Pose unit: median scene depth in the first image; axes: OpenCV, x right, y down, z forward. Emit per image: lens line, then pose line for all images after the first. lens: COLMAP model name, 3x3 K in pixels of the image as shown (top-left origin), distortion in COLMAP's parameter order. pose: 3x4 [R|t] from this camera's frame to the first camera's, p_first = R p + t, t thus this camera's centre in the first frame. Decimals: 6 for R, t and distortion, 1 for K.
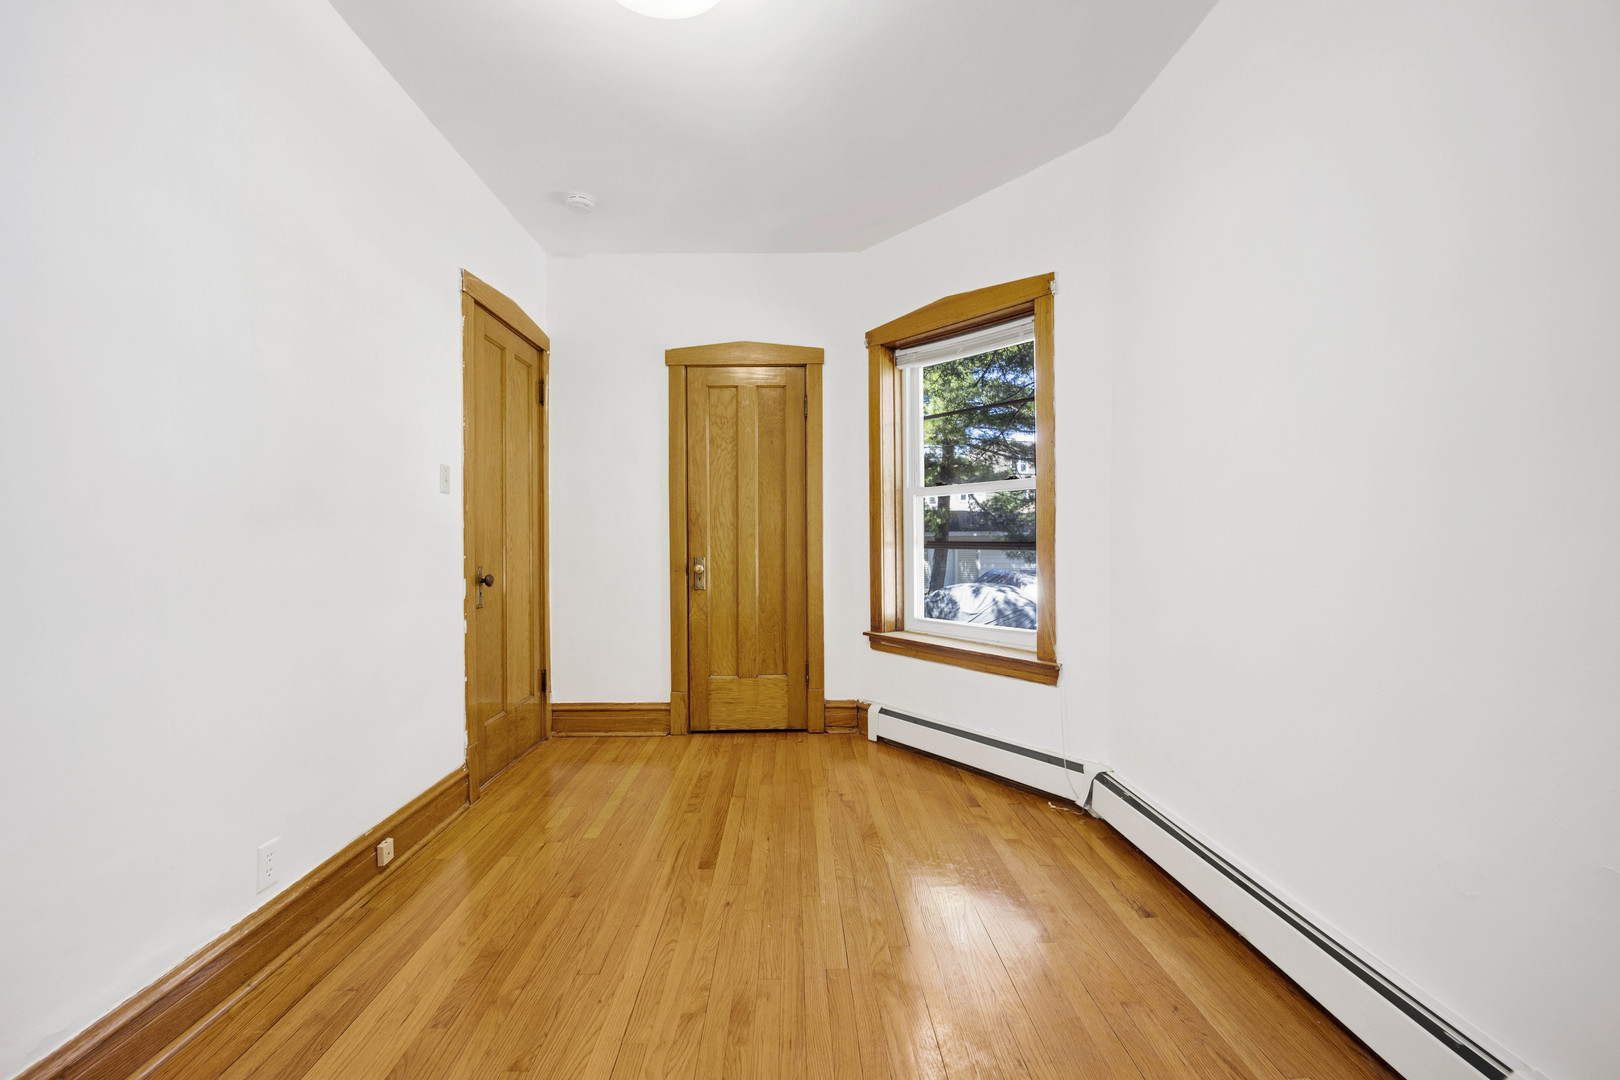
lens RADIAL K [[671.0, 0, 807.0], [0, 671.0, 531.0], [0, 0, 1]] dist [-0.021140, -0.000740]
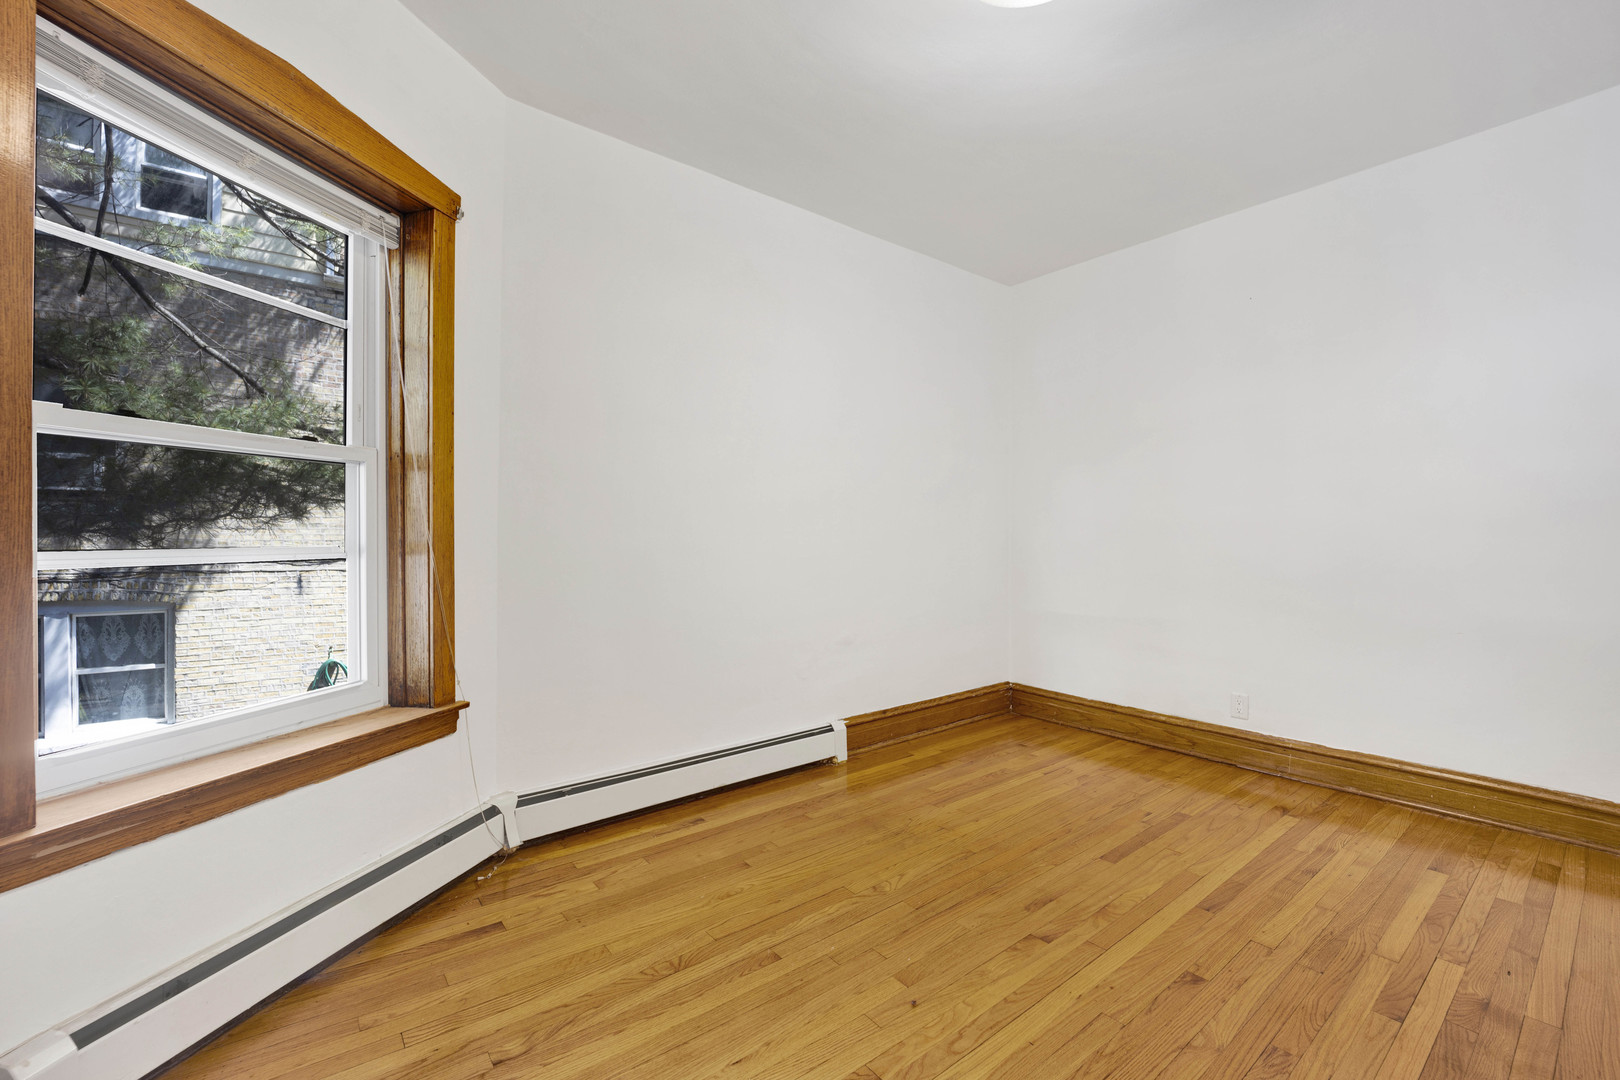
lens RADIAL K [[671.0, 0, 807.0], [0, 671.0, 531.0], [0, 0, 1]] dist [-0.021140, -0.000740]
pose [[-0.595683, 0.009884, 0.803159, -0.547297], [-0.004828, 0.999862, -0.015885, 0.010547], [-0.803205, -0.013340, -0.595553, 1.269286]]
